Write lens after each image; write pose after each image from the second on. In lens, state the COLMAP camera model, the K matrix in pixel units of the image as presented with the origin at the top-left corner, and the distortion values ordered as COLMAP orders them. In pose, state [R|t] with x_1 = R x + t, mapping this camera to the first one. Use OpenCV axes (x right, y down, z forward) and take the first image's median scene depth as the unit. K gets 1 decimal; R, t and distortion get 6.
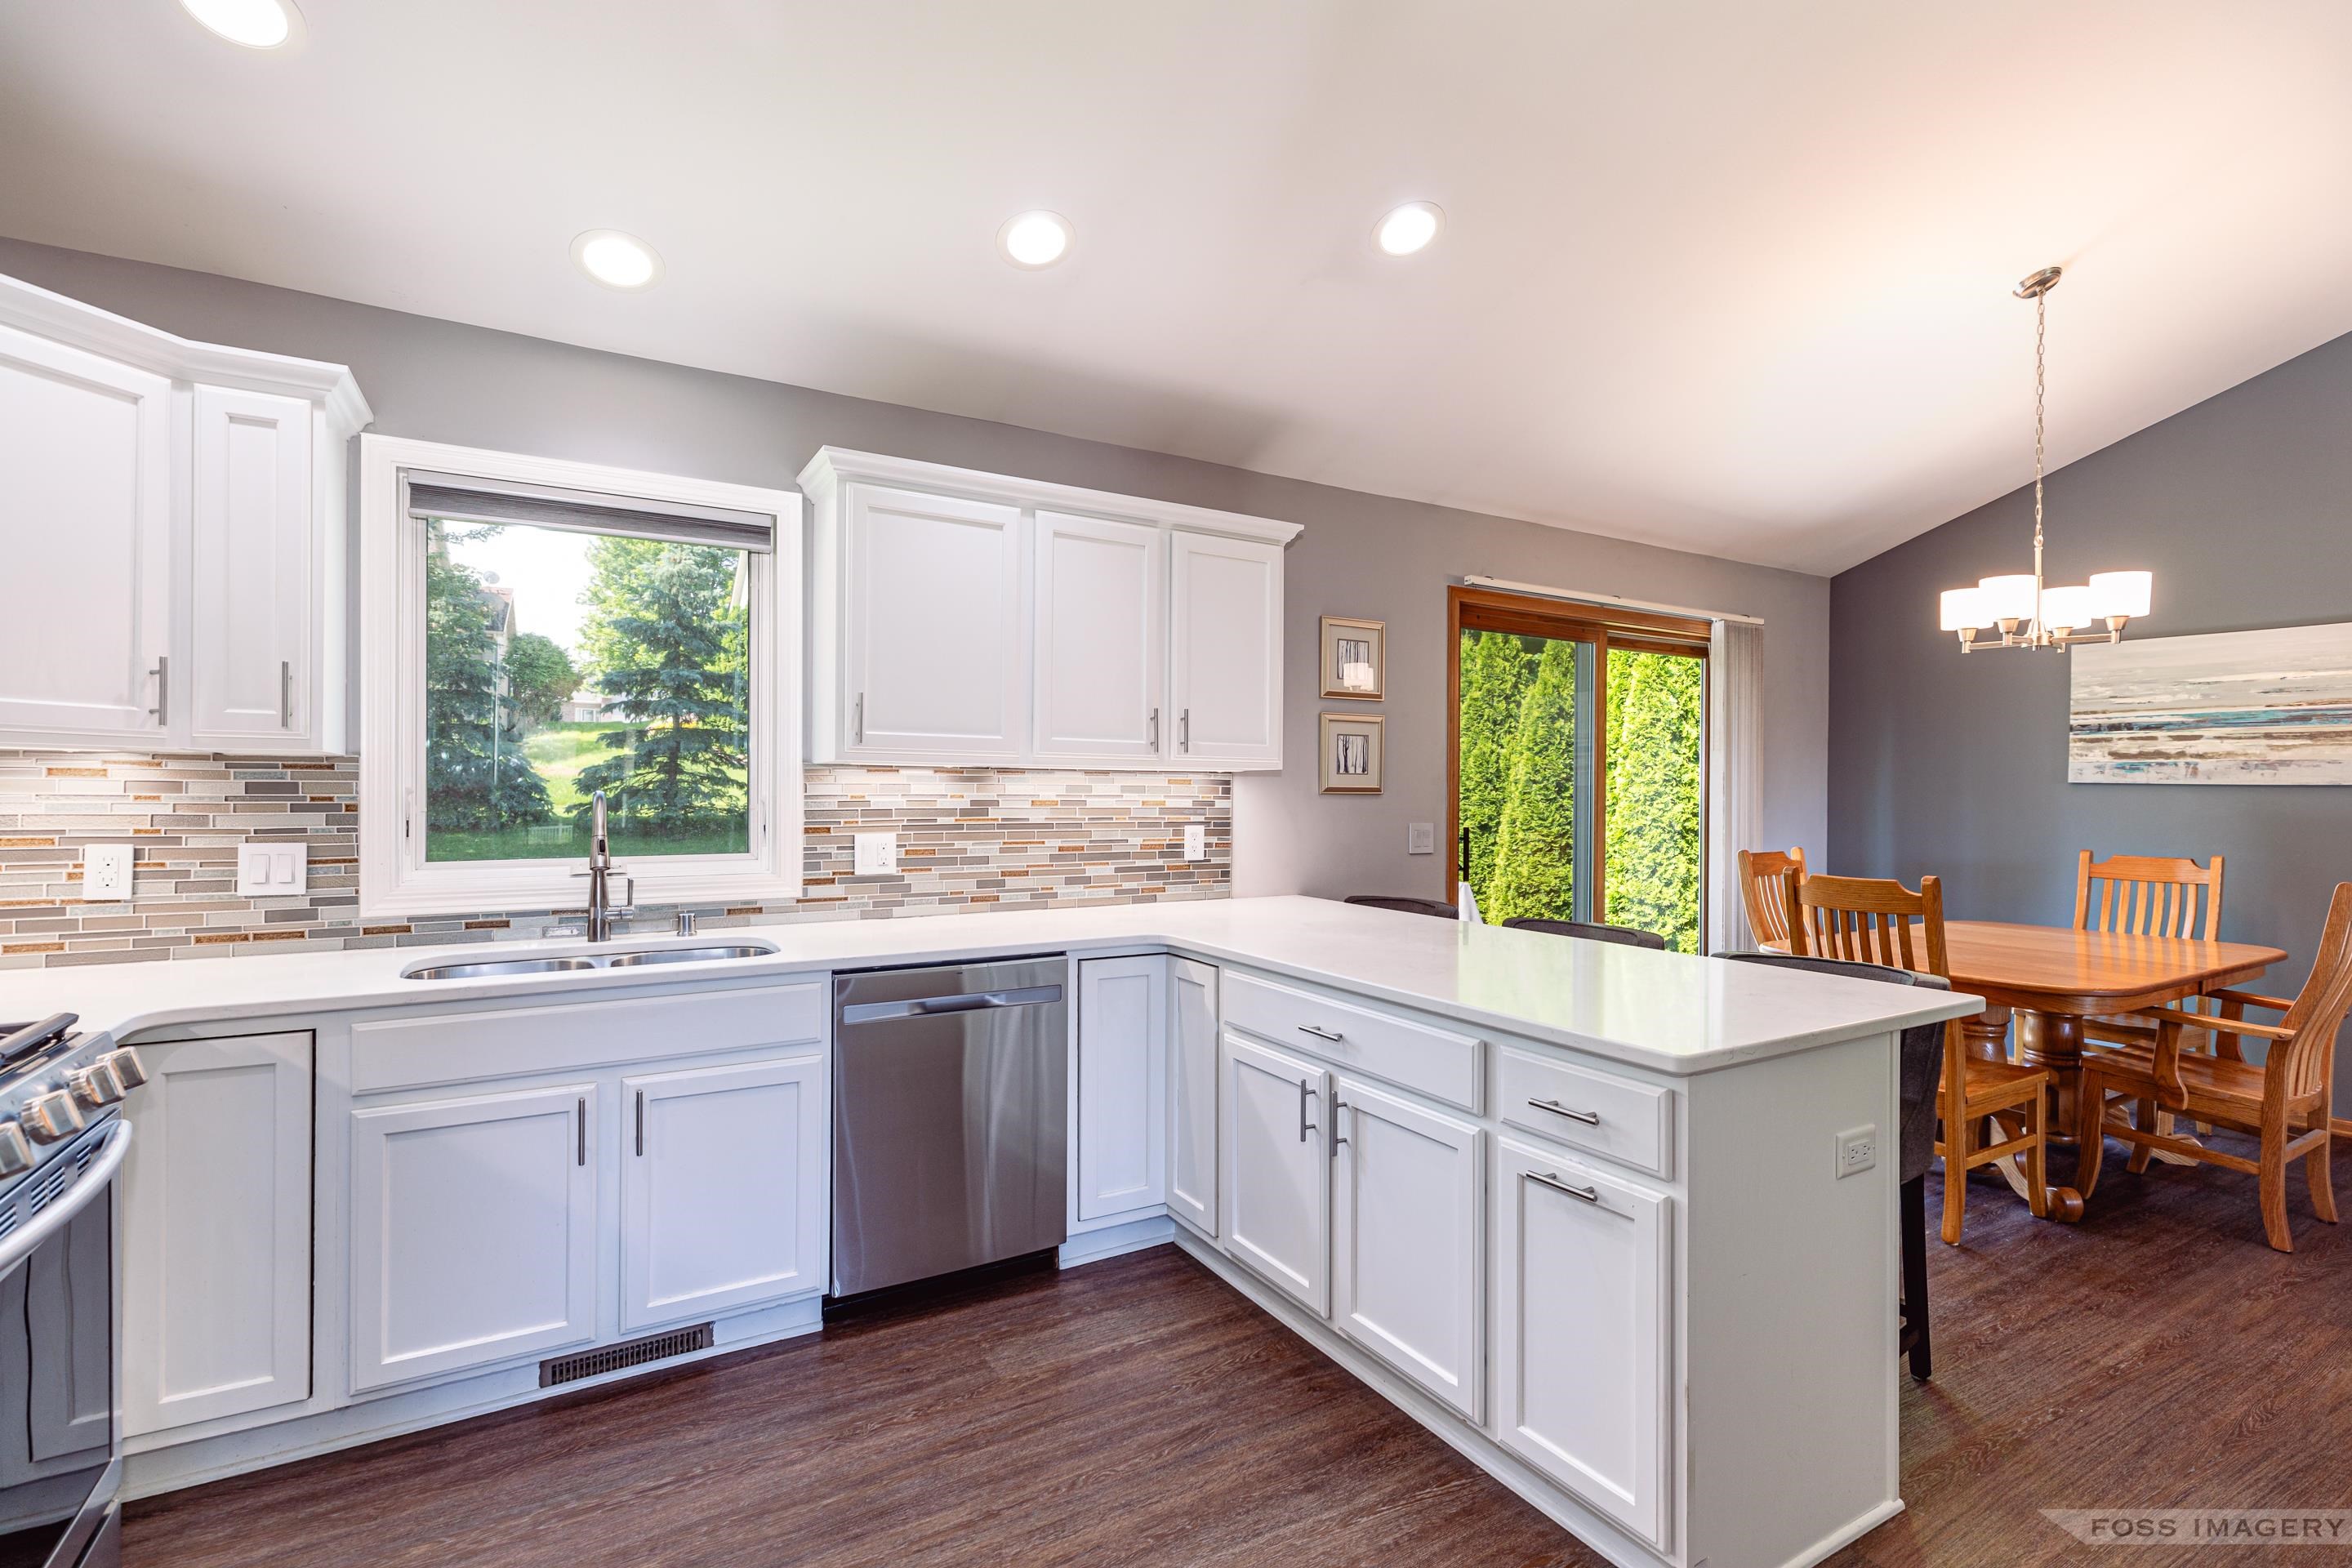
lens RADIAL K [[1088.6, 0, 1180.3], [0, 1088.6, 795.2], [0, 0, 1]] dist [0.006474, -0.000628]
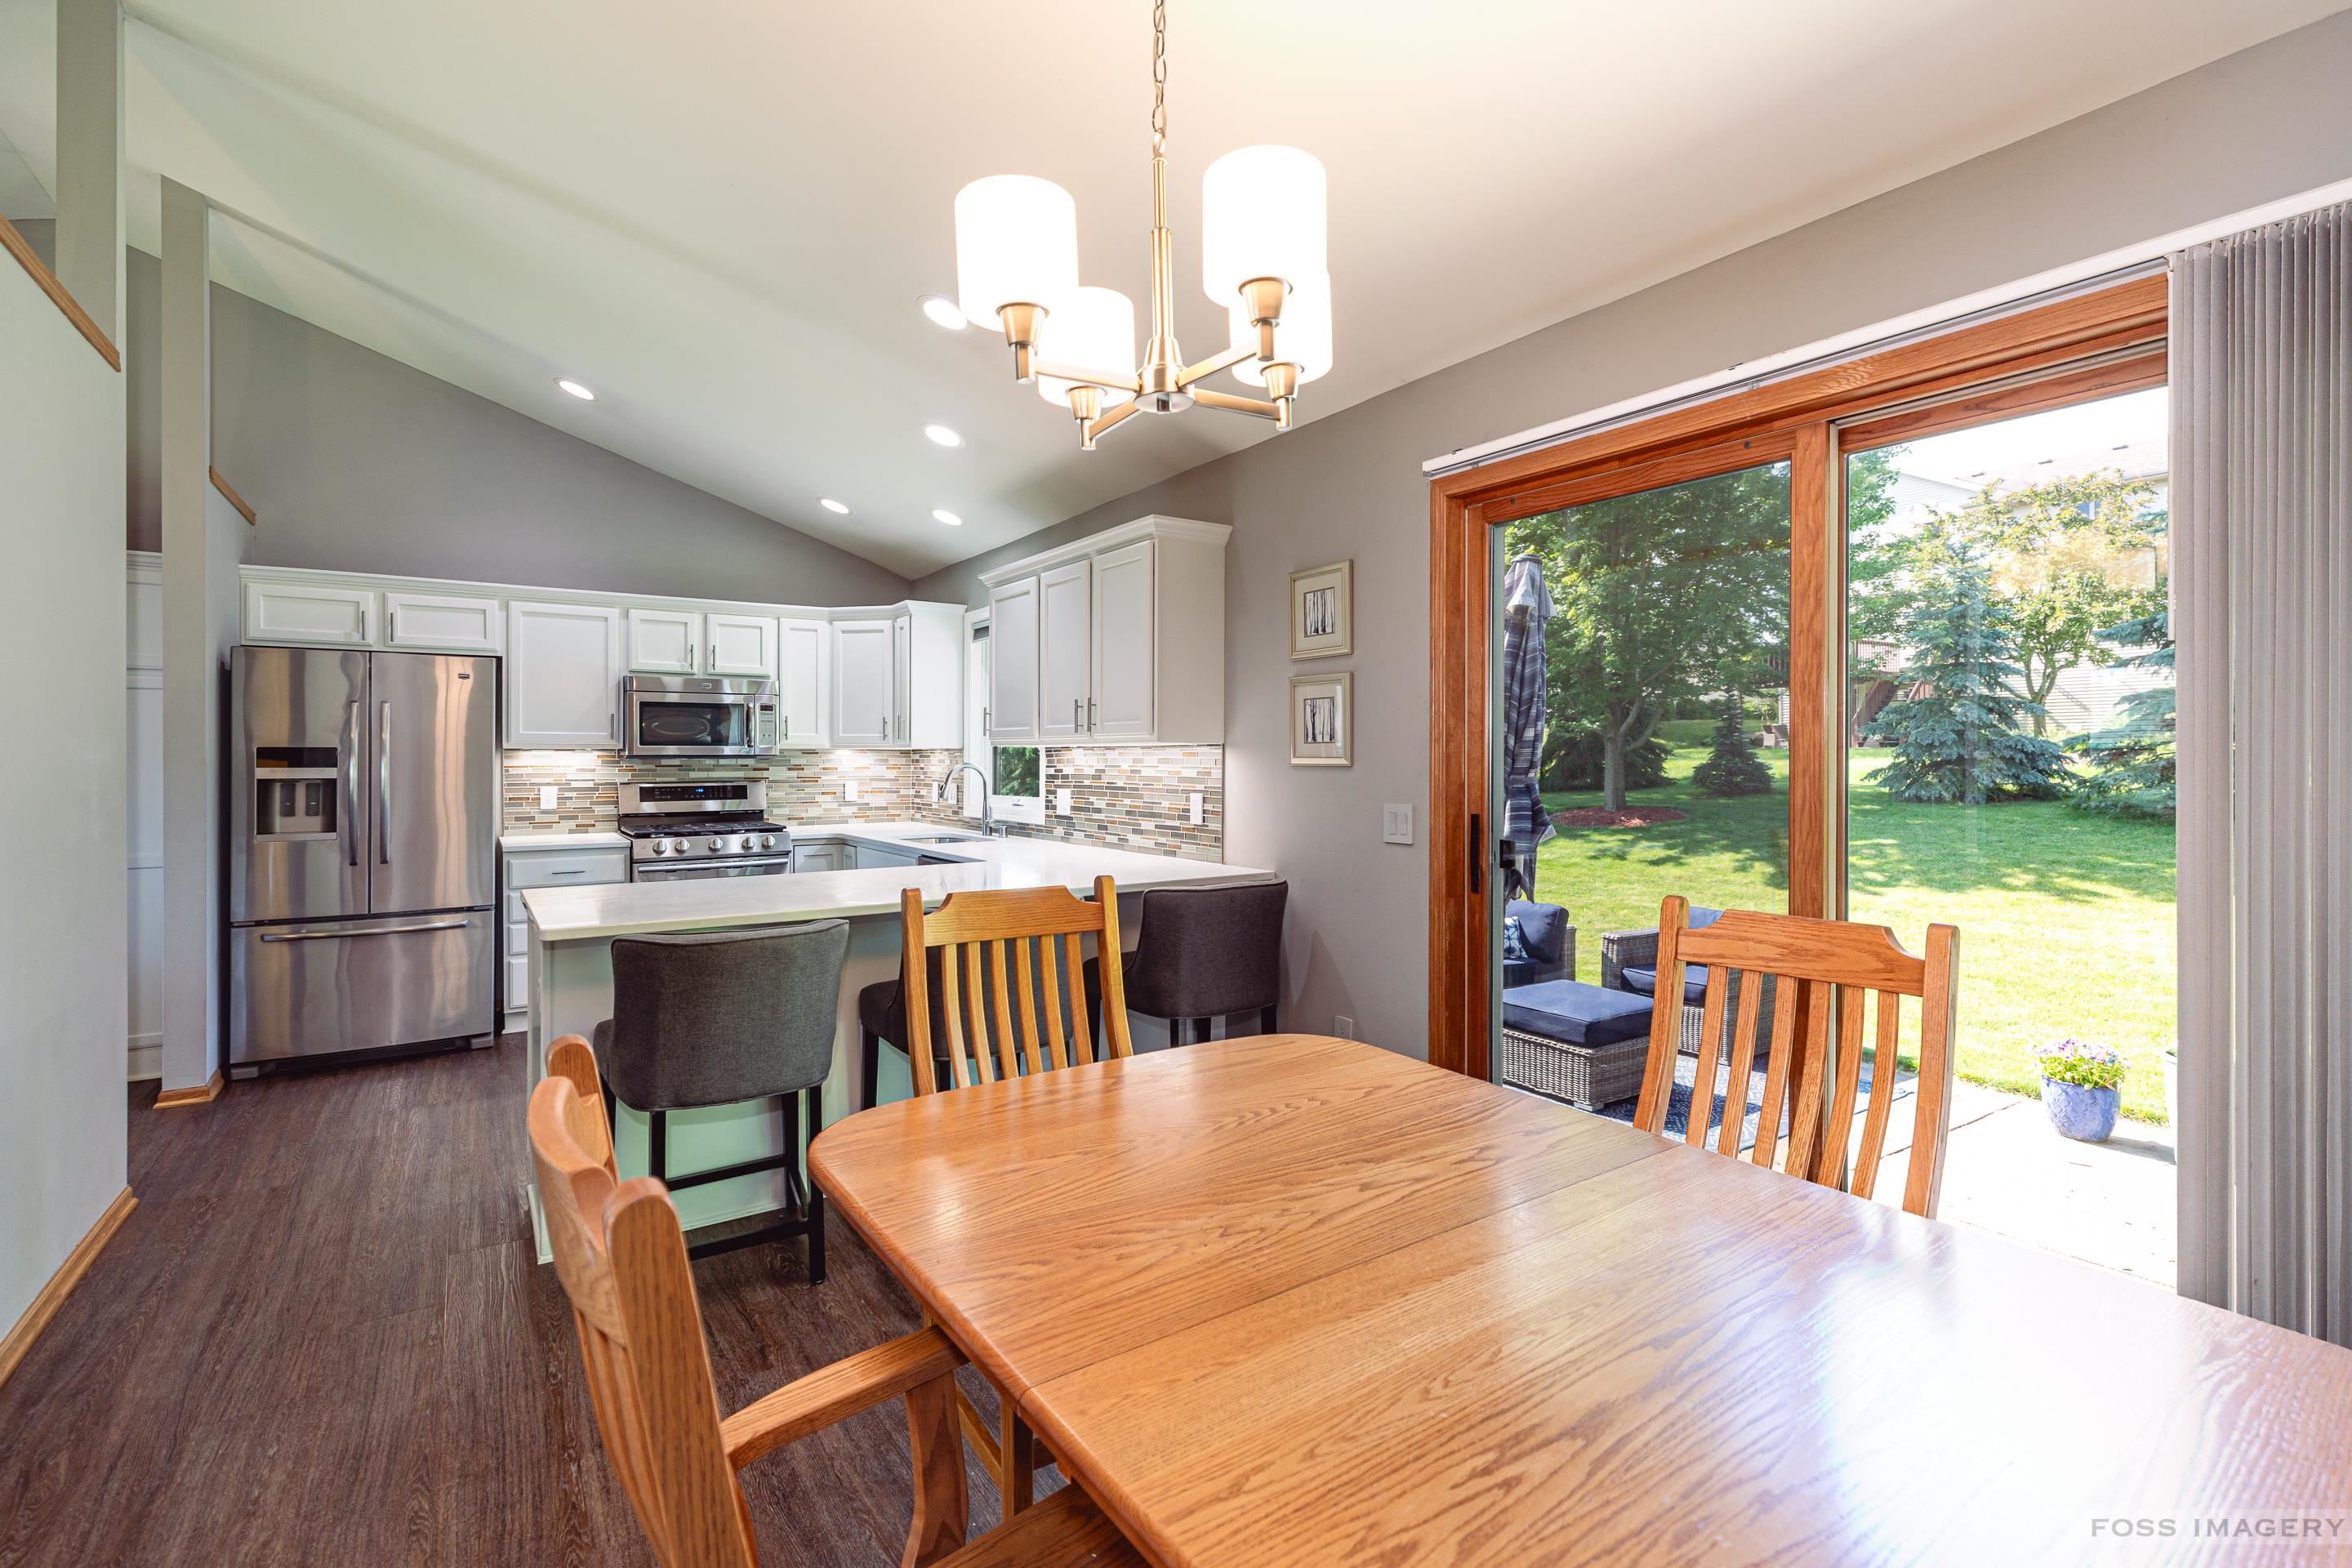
lens RADIAL K [[1088.6, 0, 1206.9], [0, 1088.6, 758.7], [0, 0, 1]] dist [0.006474, -0.000628]
pose [[0.056113, 0.002672, -0.998421, 1.168768], [0.008699, 0.999957, 0.003165, -0.011702], [0.998387, -0.008863, 0.056087, 0.979574]]
